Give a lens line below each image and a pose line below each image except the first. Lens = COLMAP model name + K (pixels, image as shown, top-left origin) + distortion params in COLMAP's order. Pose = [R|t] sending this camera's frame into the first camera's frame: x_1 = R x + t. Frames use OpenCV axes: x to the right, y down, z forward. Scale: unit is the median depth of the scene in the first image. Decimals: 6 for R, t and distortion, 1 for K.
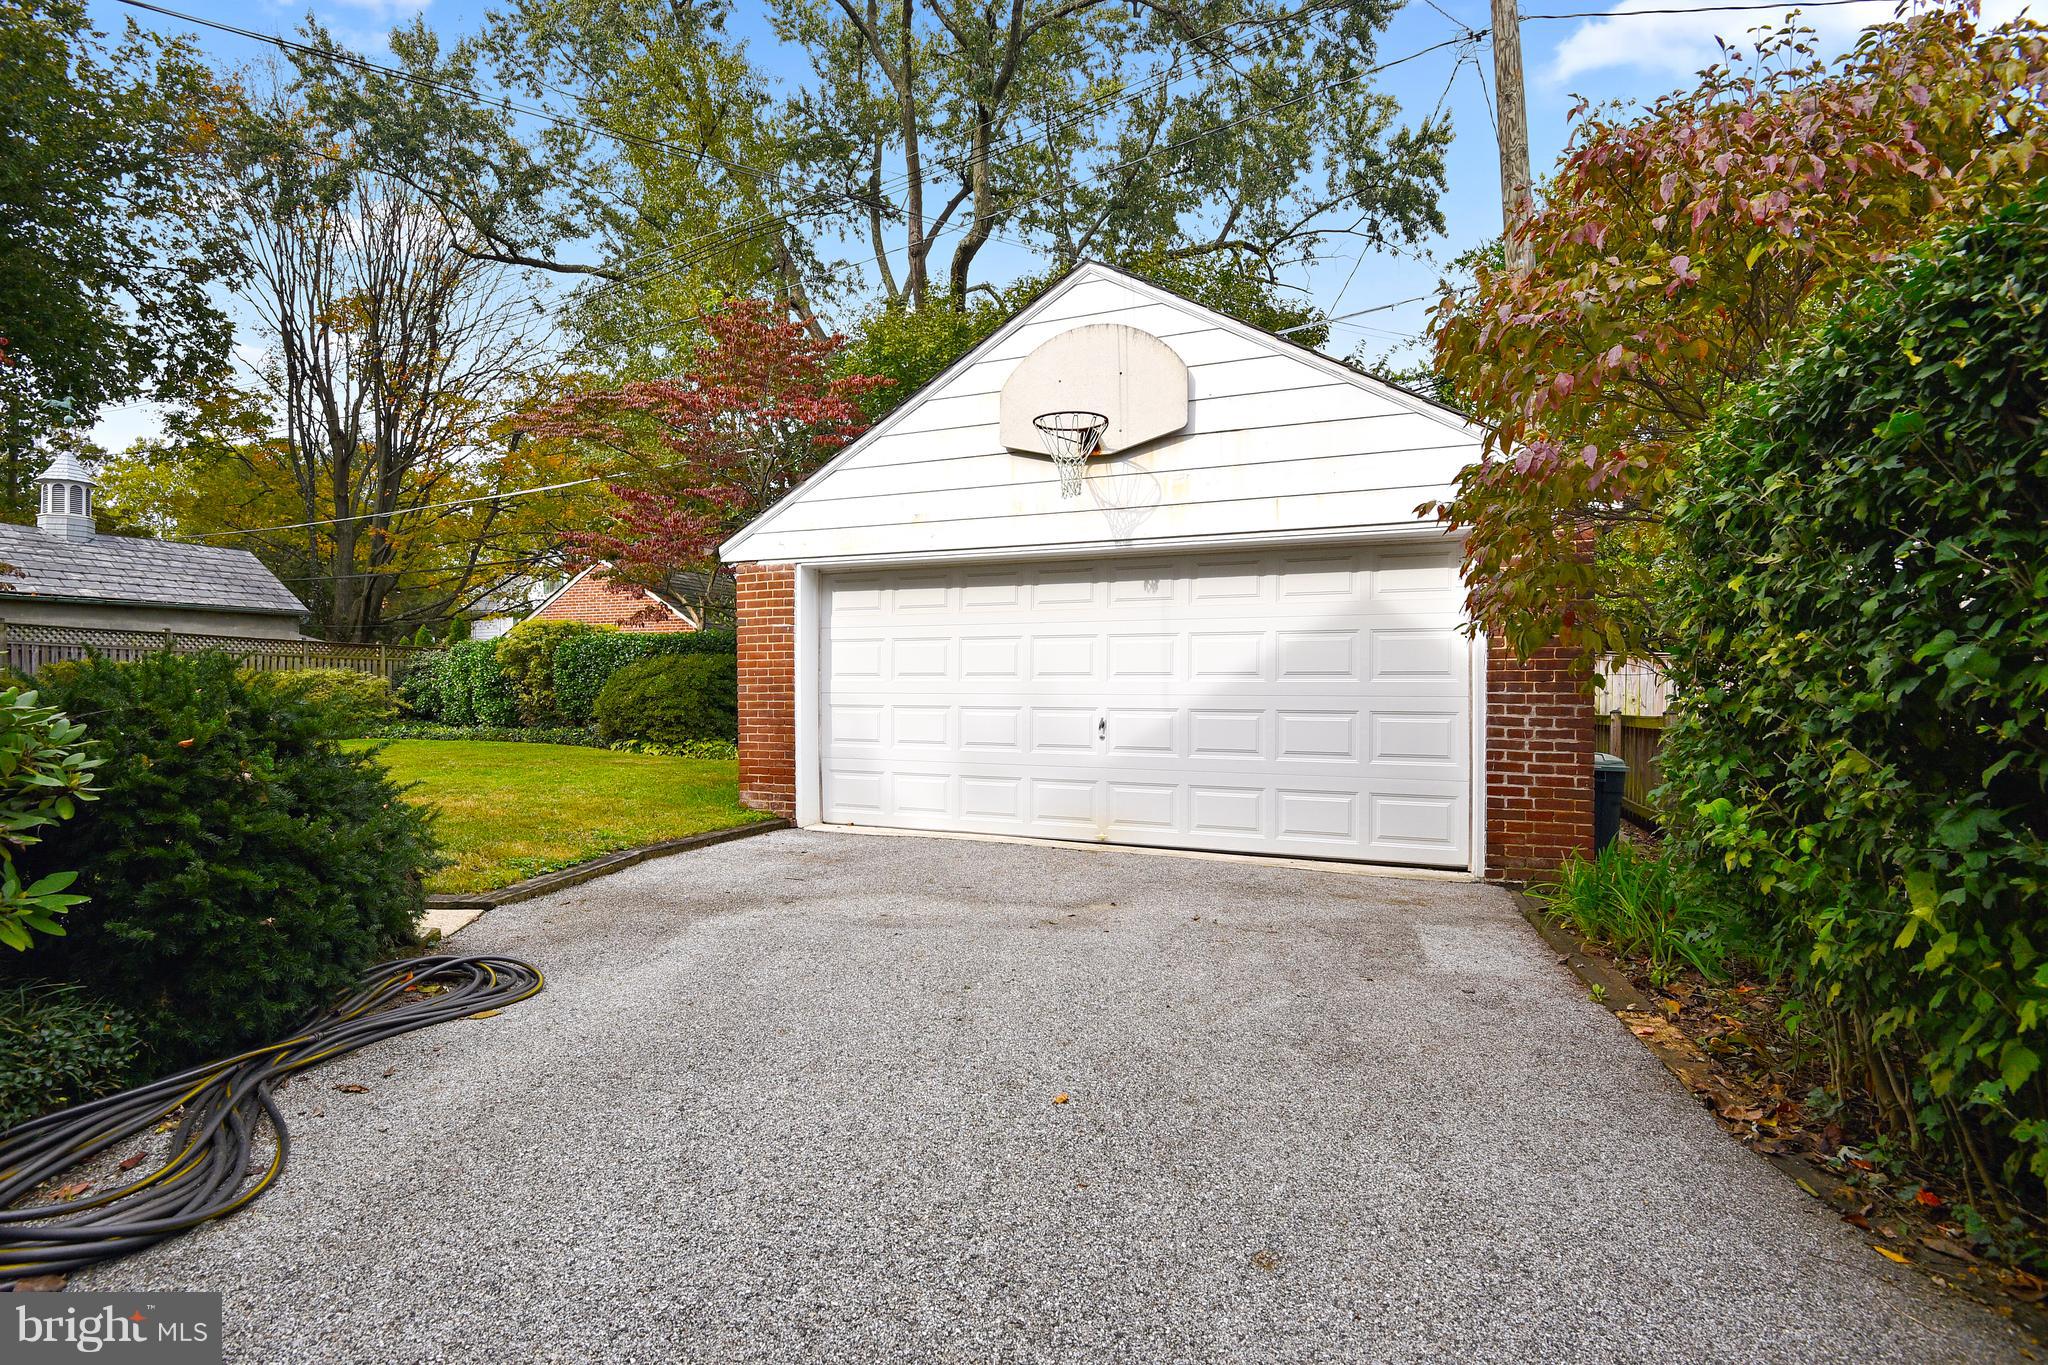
lens RADIAL K [[942.0, 0, 1024.0], [0, 942.0, 682.5], [0, 0, 1]] dist [-0.003691, -0.000825]
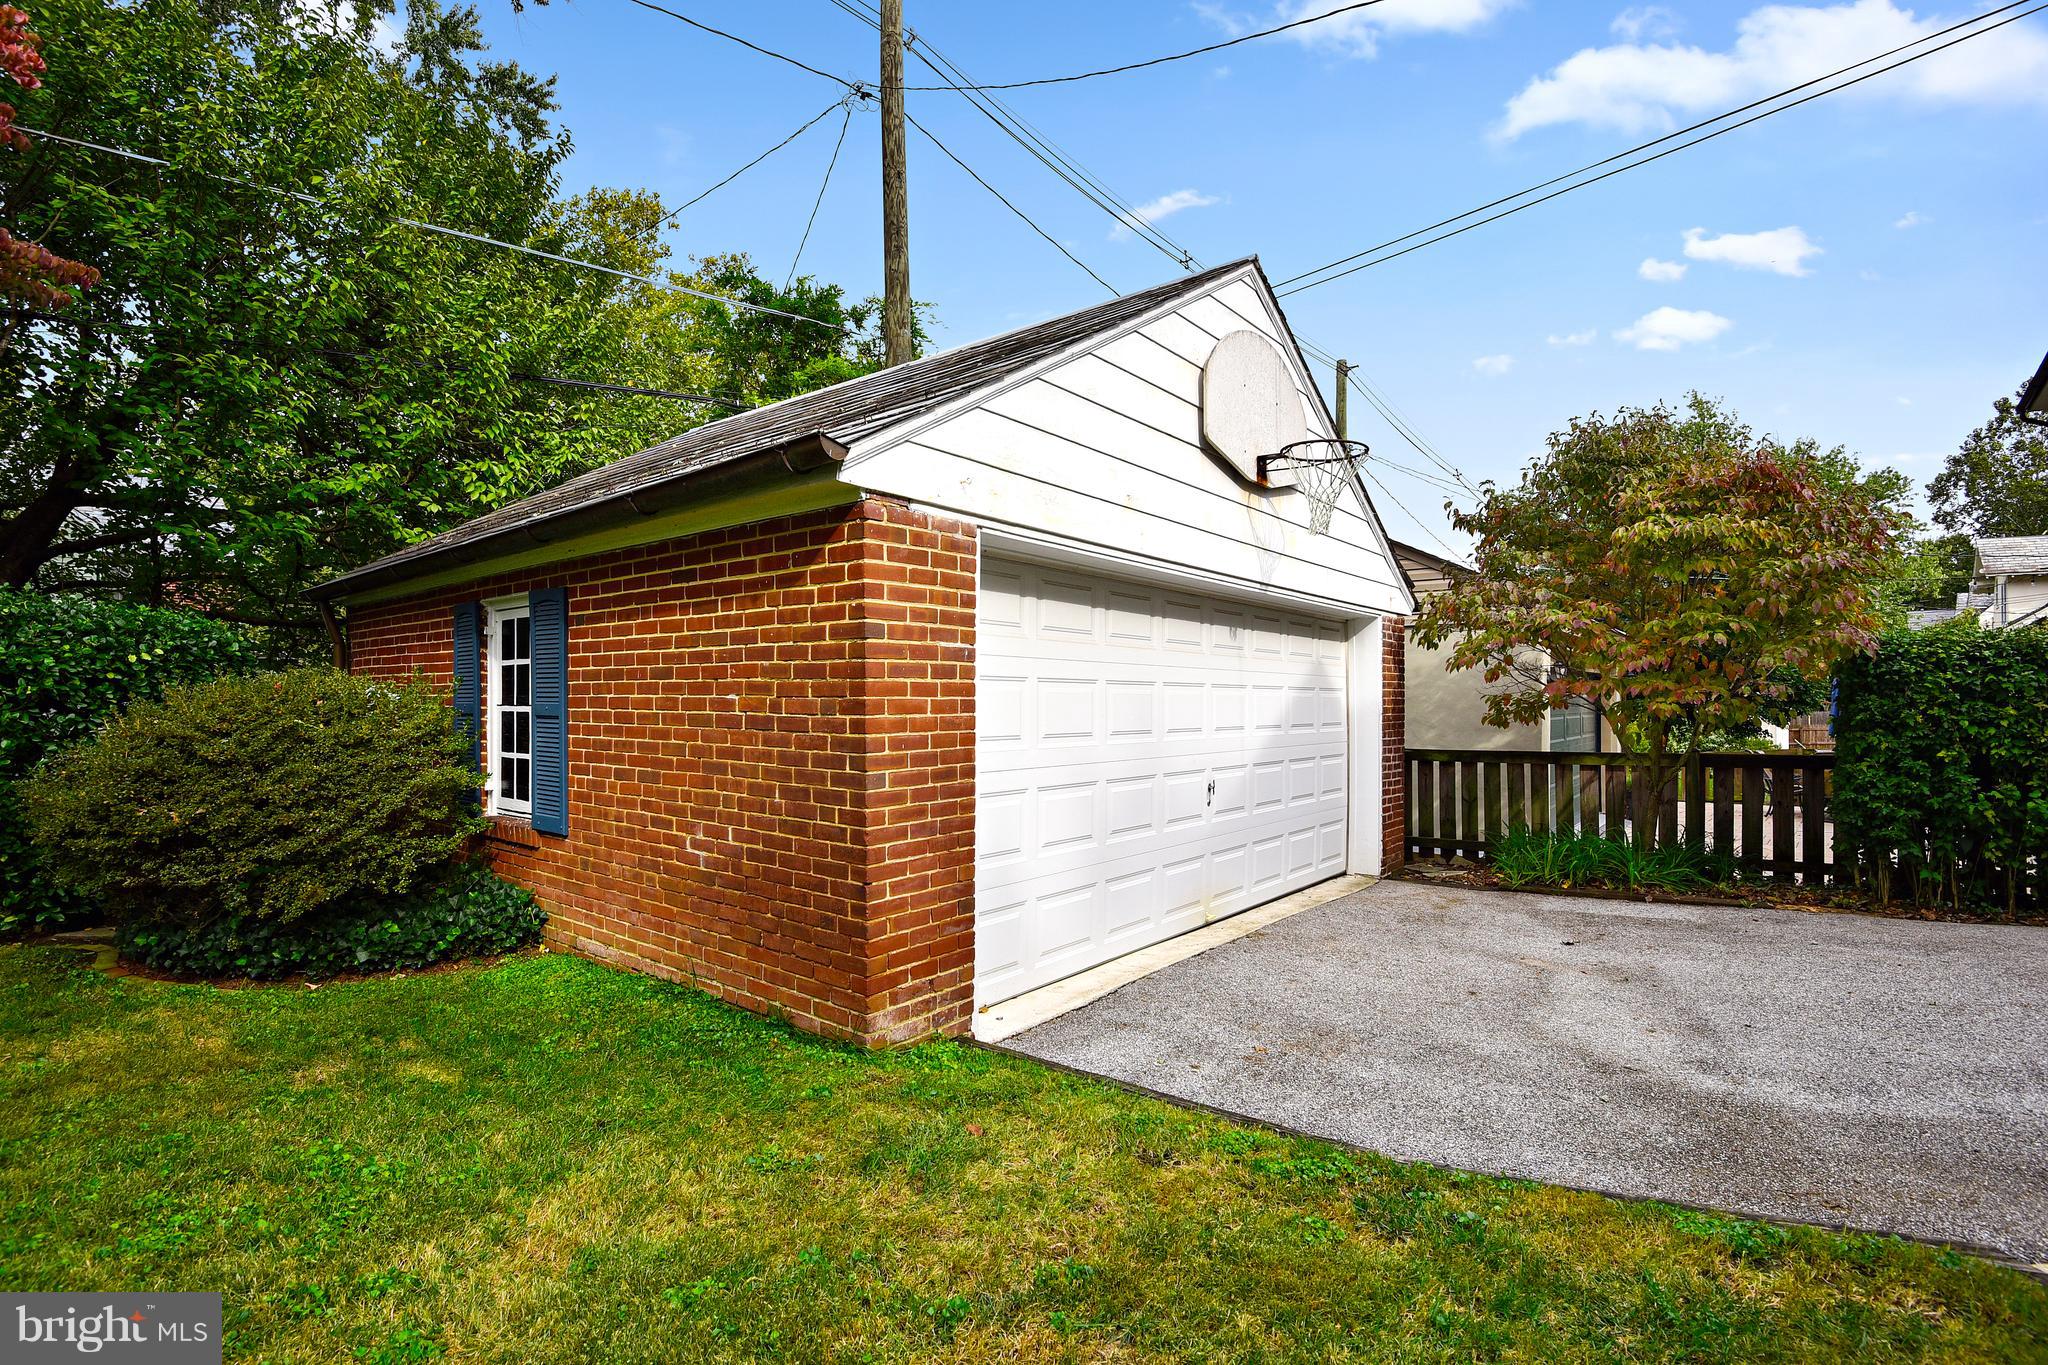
lens RADIAL K [[942.0, 0, 1024.0], [0, 942.0, 682.5], [0, 0, 1]] dist [-0.003691, -0.000825]
pose [[0.285886, 0.015494, 0.958138, -0.716307], [-0.010441, 0.999860, -0.013053, -0.035076], [-0.958207, -0.006272, 0.286008, 0.822907]]
